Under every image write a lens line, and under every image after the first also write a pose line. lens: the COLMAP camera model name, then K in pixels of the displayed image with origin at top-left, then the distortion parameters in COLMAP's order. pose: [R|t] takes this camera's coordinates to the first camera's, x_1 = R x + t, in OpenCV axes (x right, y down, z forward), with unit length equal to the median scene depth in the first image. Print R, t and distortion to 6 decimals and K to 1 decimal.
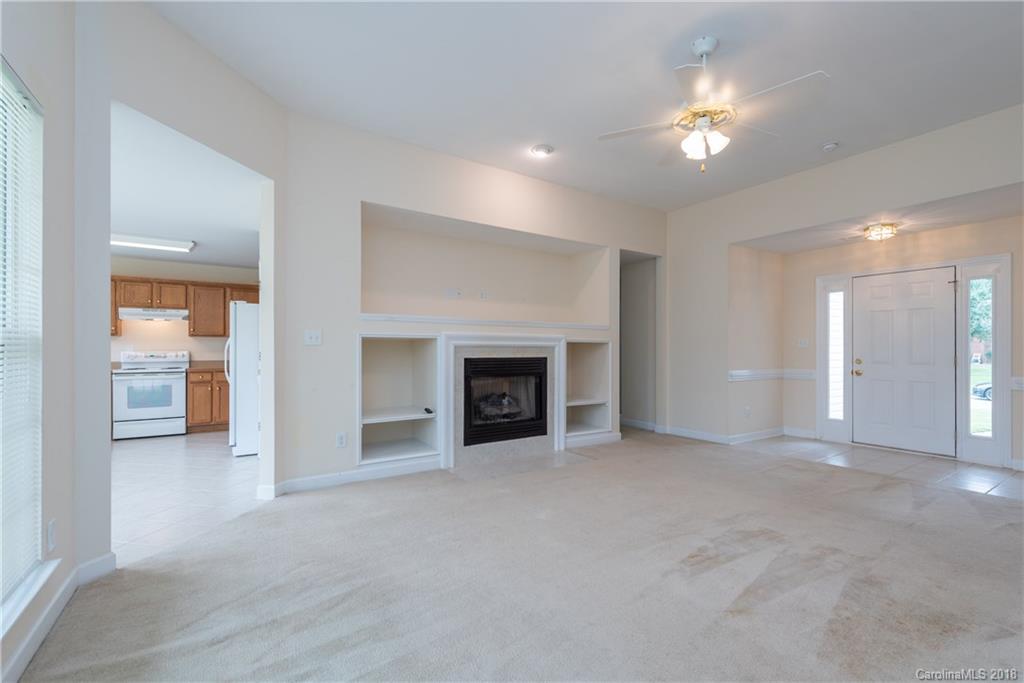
lens RADIAL K [[447.8, 0, 511.1], [0, 447.8, 343.9], [0, 0, 1]] dist [0.004361, -0.003667]
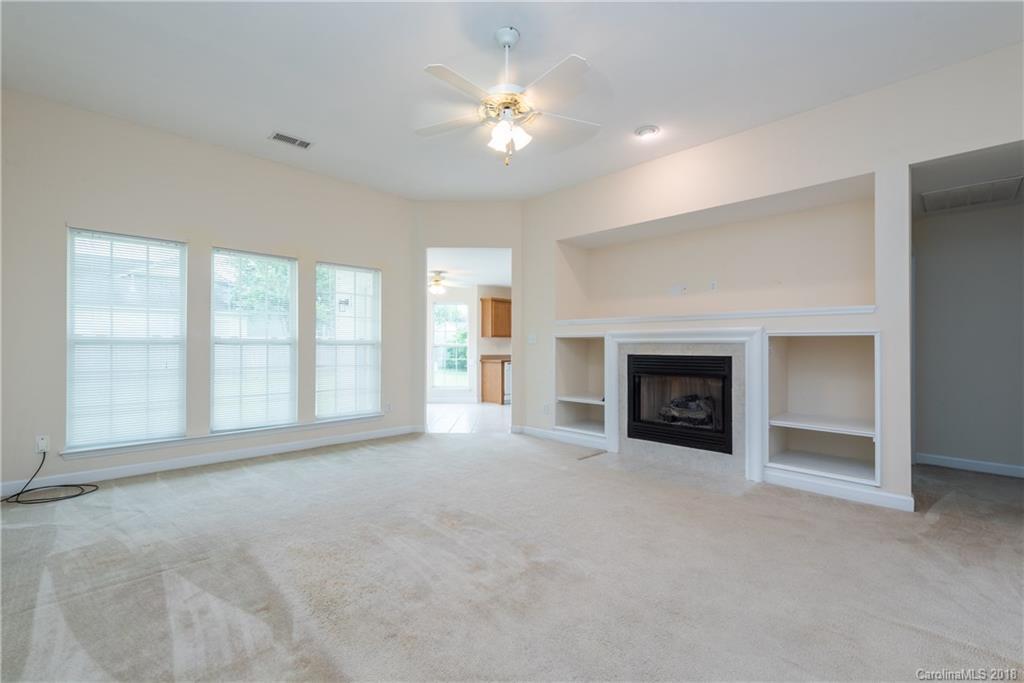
lens RADIAL K [[447.8, 0, 516.9], [0, 447.8, 338.8], [0, 0, 1]] dist [0.004361, -0.003667]
pose [[0.181046, -0.017458, -0.983320, 0.819282], [0.013460, 0.999793, -0.015273, 0.005843], [0.983383, -0.010470, 0.181243, 0.498705]]
